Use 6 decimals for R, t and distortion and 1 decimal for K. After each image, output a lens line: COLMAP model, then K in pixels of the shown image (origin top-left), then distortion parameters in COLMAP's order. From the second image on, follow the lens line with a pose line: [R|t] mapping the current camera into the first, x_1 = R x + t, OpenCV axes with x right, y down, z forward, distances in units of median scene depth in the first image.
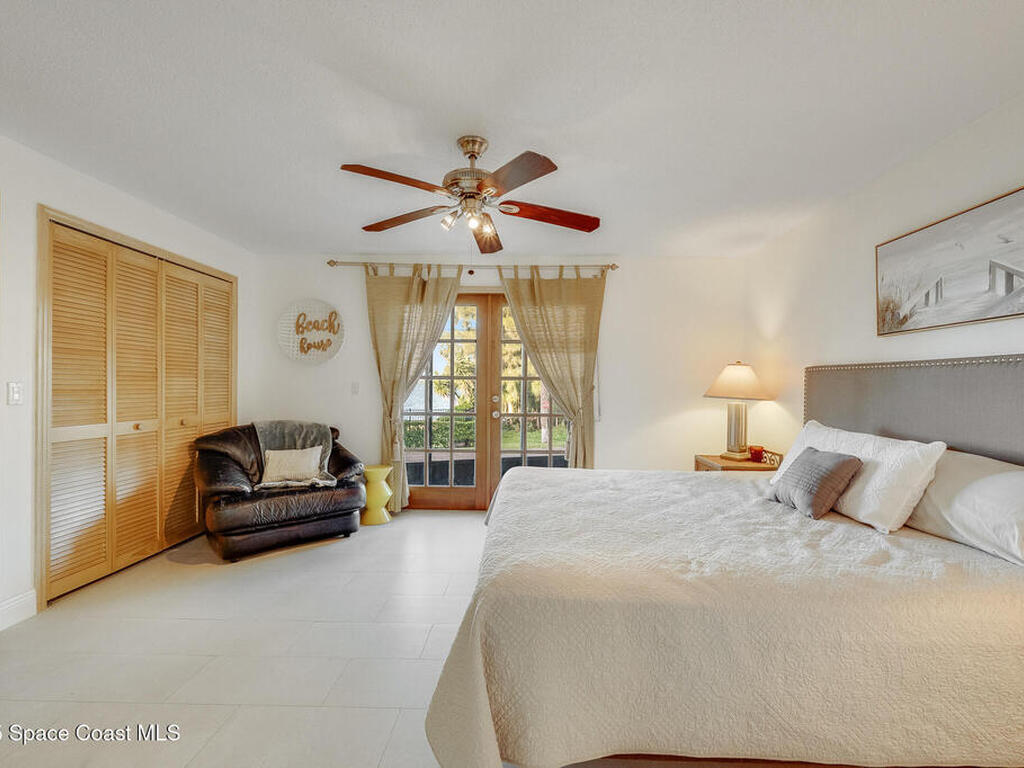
lens RADIAL K [[455.7, 0, 512.0], [0, 455.7, 384.0], [0, 0, 1]] dist [-0.000677, -0.000259]
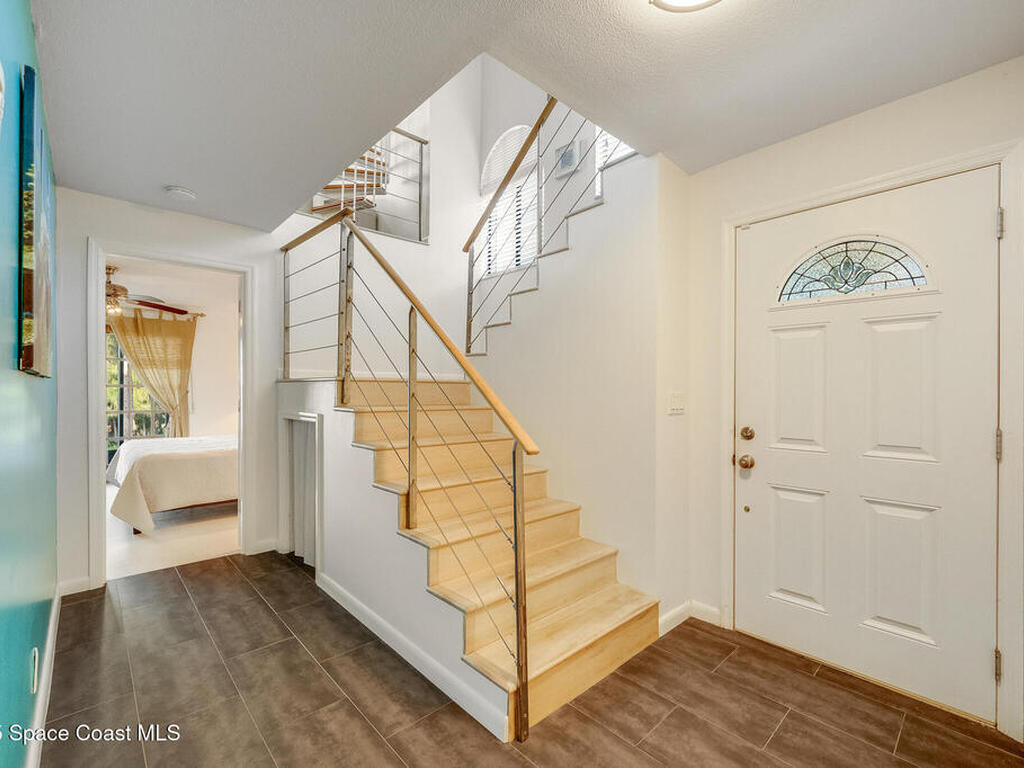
lens RADIAL K [[455.7, 0, 512.0], [0, 455.7, 384.0], [0, 0, 1]] dist [-0.000677, -0.000259]
pose [[0.709709, -0.008868, 0.704439, -0.128616], [0.011725, 0.999931, 0.000774, -0.006099], [-0.704398, 0.007710, 0.709764, -0.869023]]
